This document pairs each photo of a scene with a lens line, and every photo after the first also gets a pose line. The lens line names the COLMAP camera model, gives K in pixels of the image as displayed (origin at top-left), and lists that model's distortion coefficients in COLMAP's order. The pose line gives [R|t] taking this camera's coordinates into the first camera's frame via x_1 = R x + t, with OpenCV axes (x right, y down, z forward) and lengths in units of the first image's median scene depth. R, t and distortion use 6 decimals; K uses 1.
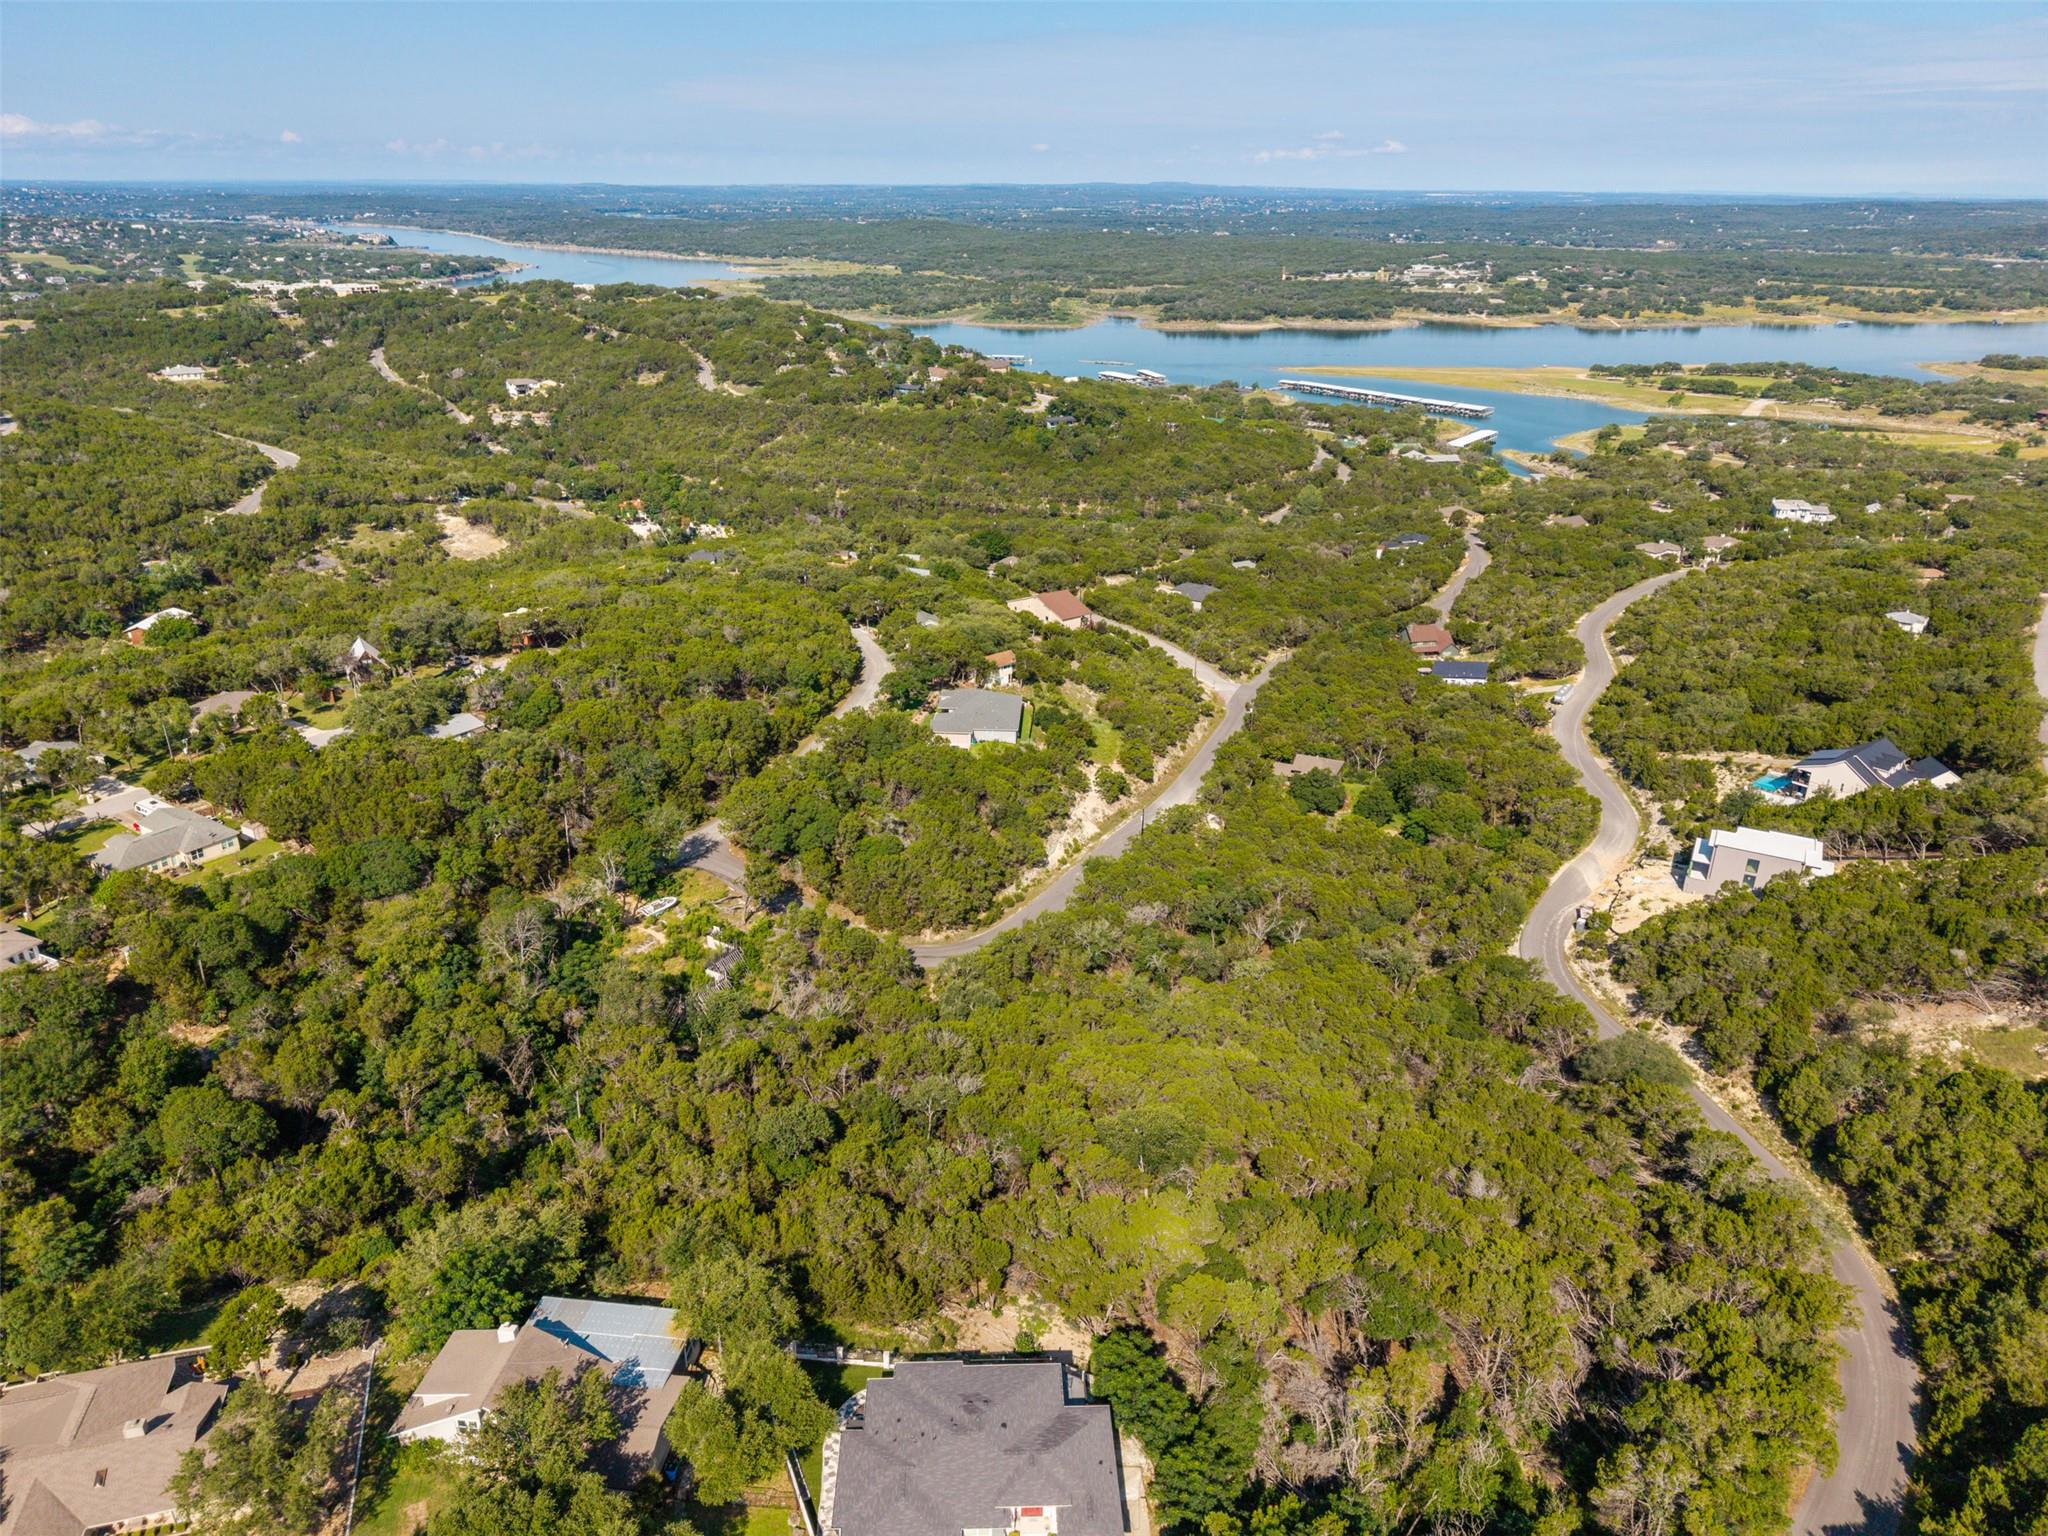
lens RADIAL K [[1367.0, 0, 1017.0], [0, 1367.0, 772.4], [0, 0, 1]] dist [0.019184, -0.020055]
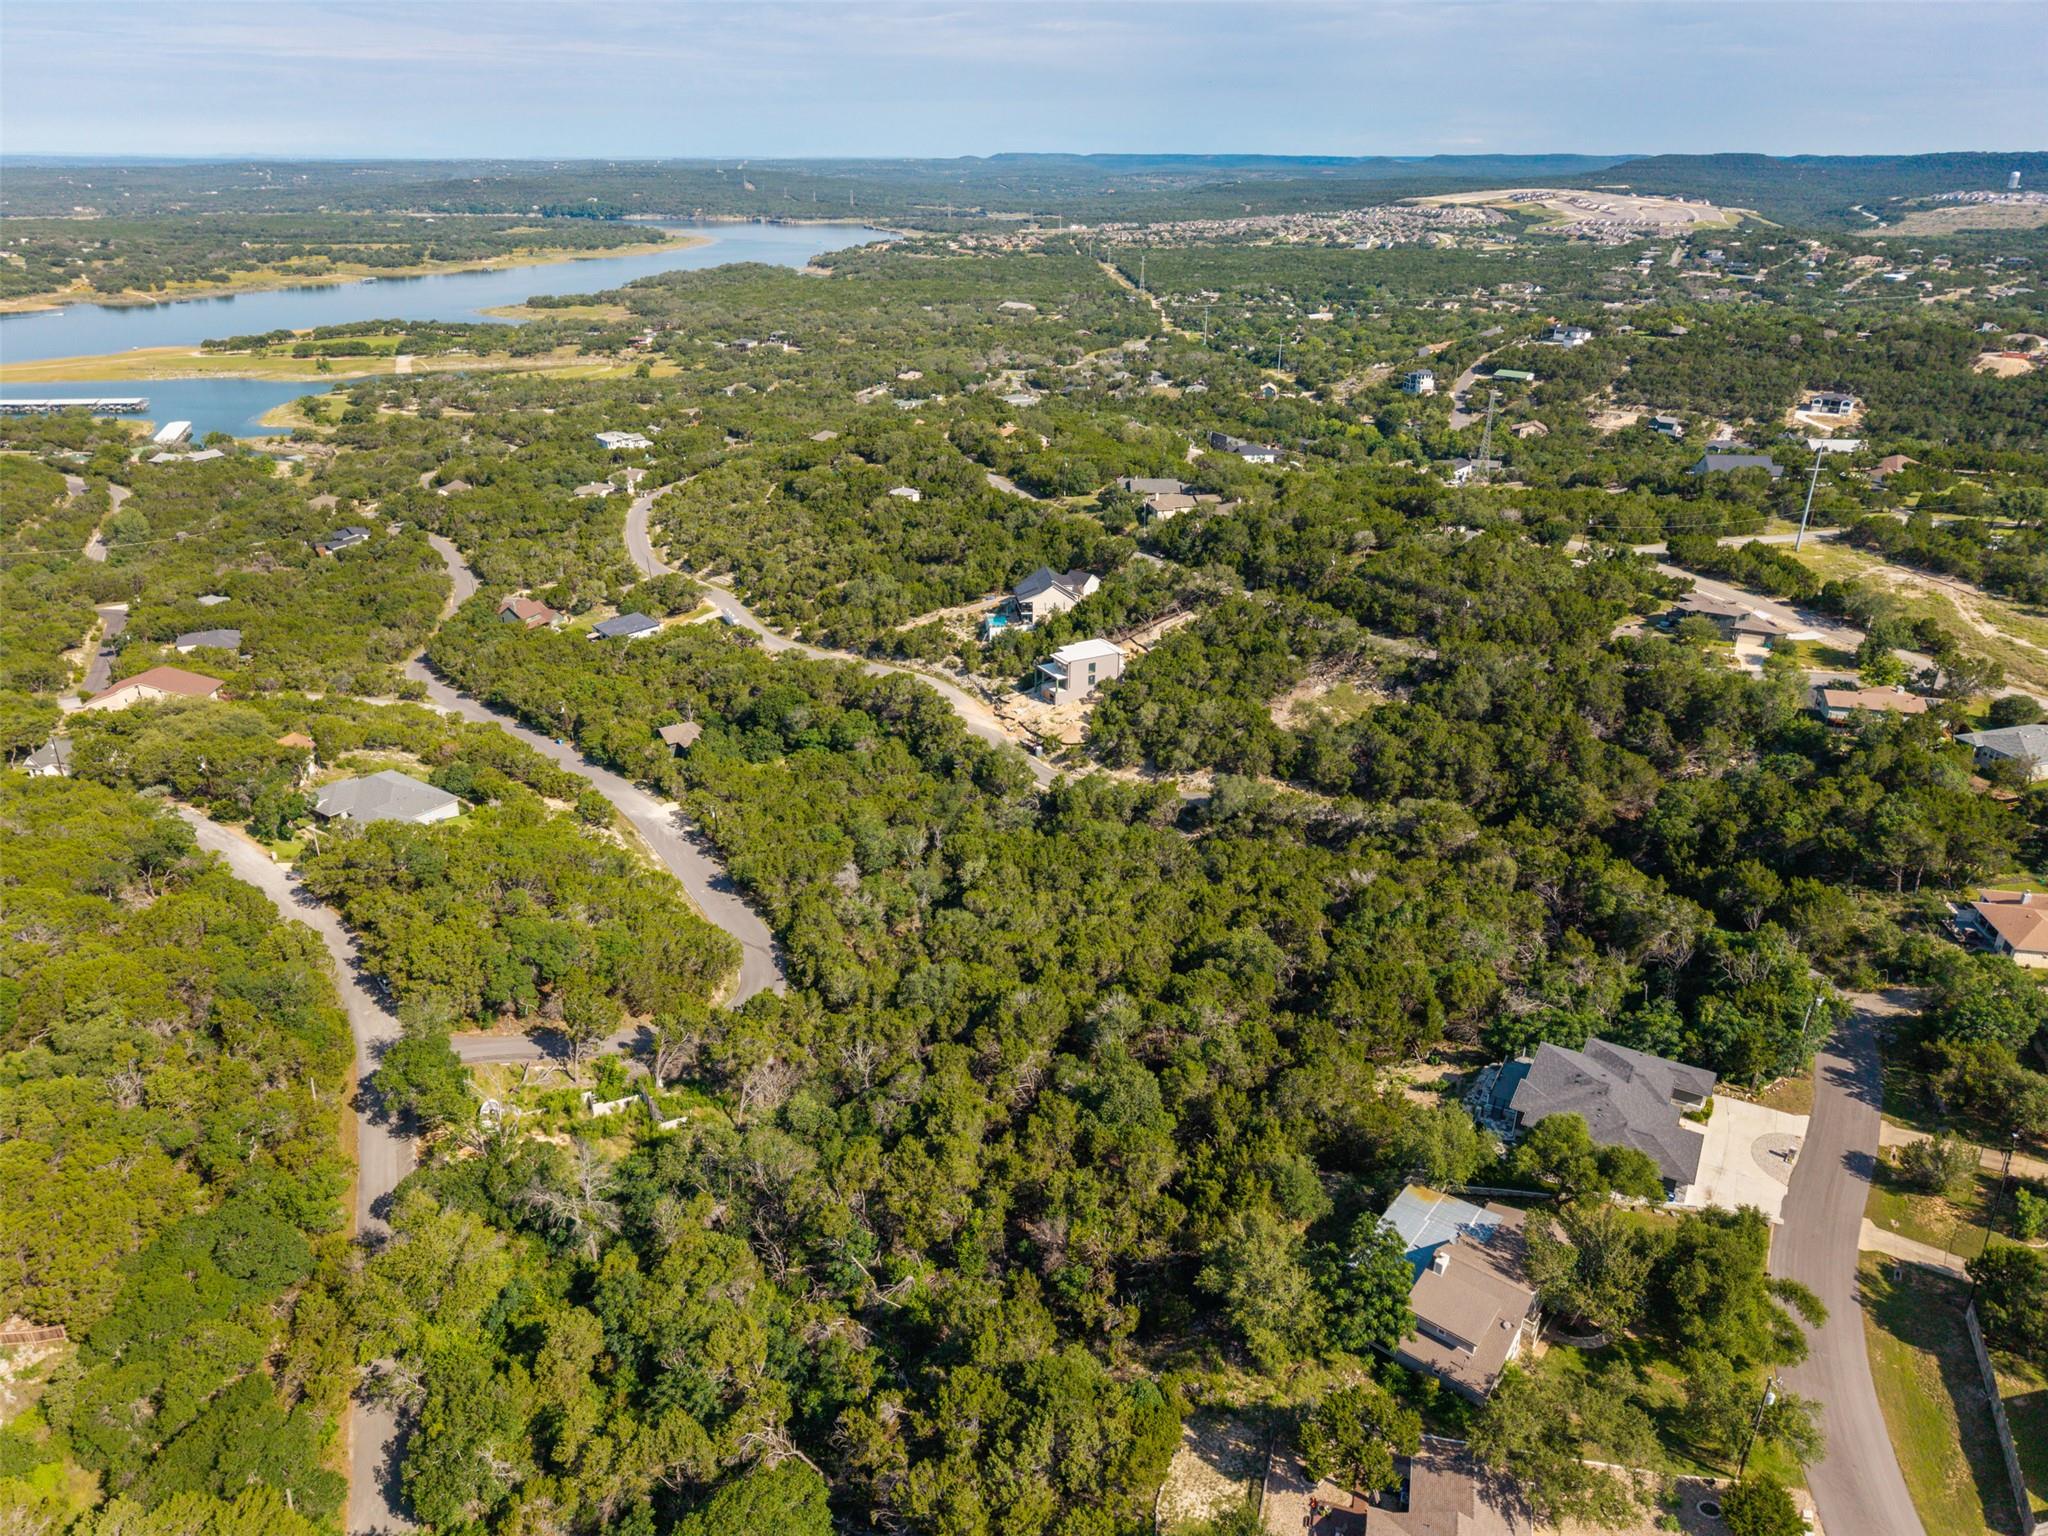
lens RADIAL K [[1367.0, 0, 1017.0], [0, 1367.0, 772.4], [0, 0, 1]] dist [0.019184, -0.020055]
pose [[0.533475, -0.348331, 0.770759, -0.443315], [0.329499, 0.924859, 0.189913, -0.089384], [-0.778996, 0.152651, 0.608164, 0.201267]]
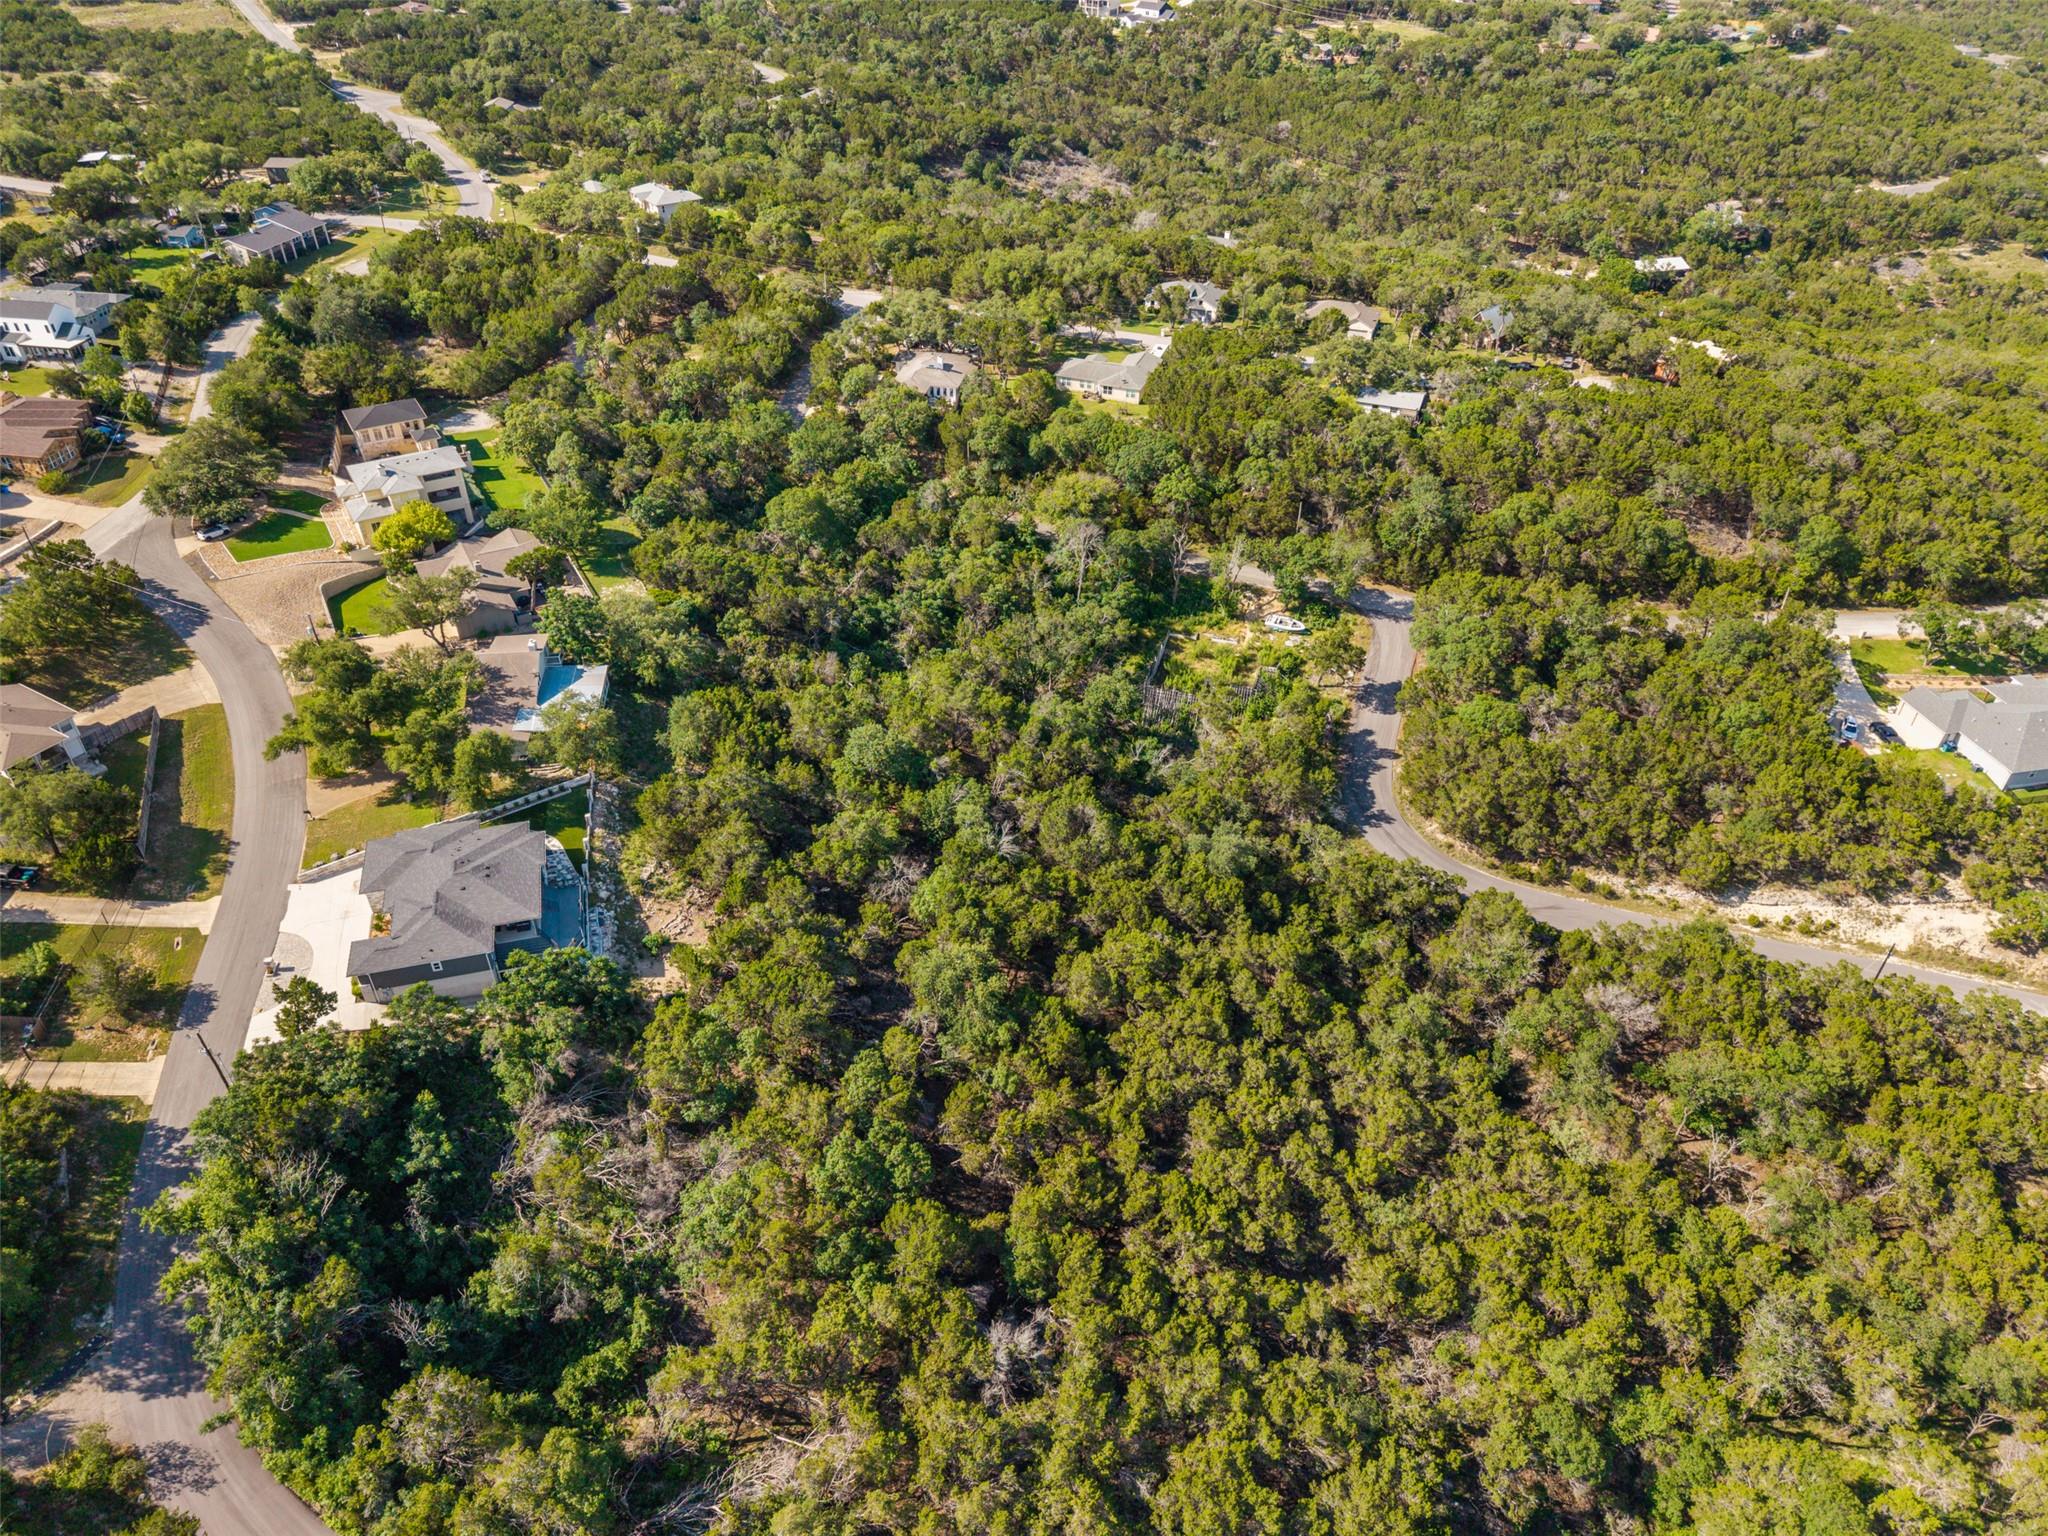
lens RADIAL K [[1367.0, 0, 1017.0], [0, 1367.0, 772.4], [0, 0, 1]] dist [0.019184, -0.020055]
pose [[0.238719, 0.577006, -0.781074, 0.365168], [-0.387579, 0.794101, 0.468173, -0.141821], [0.890391, 0.190966, 0.413203, 0.318941]]
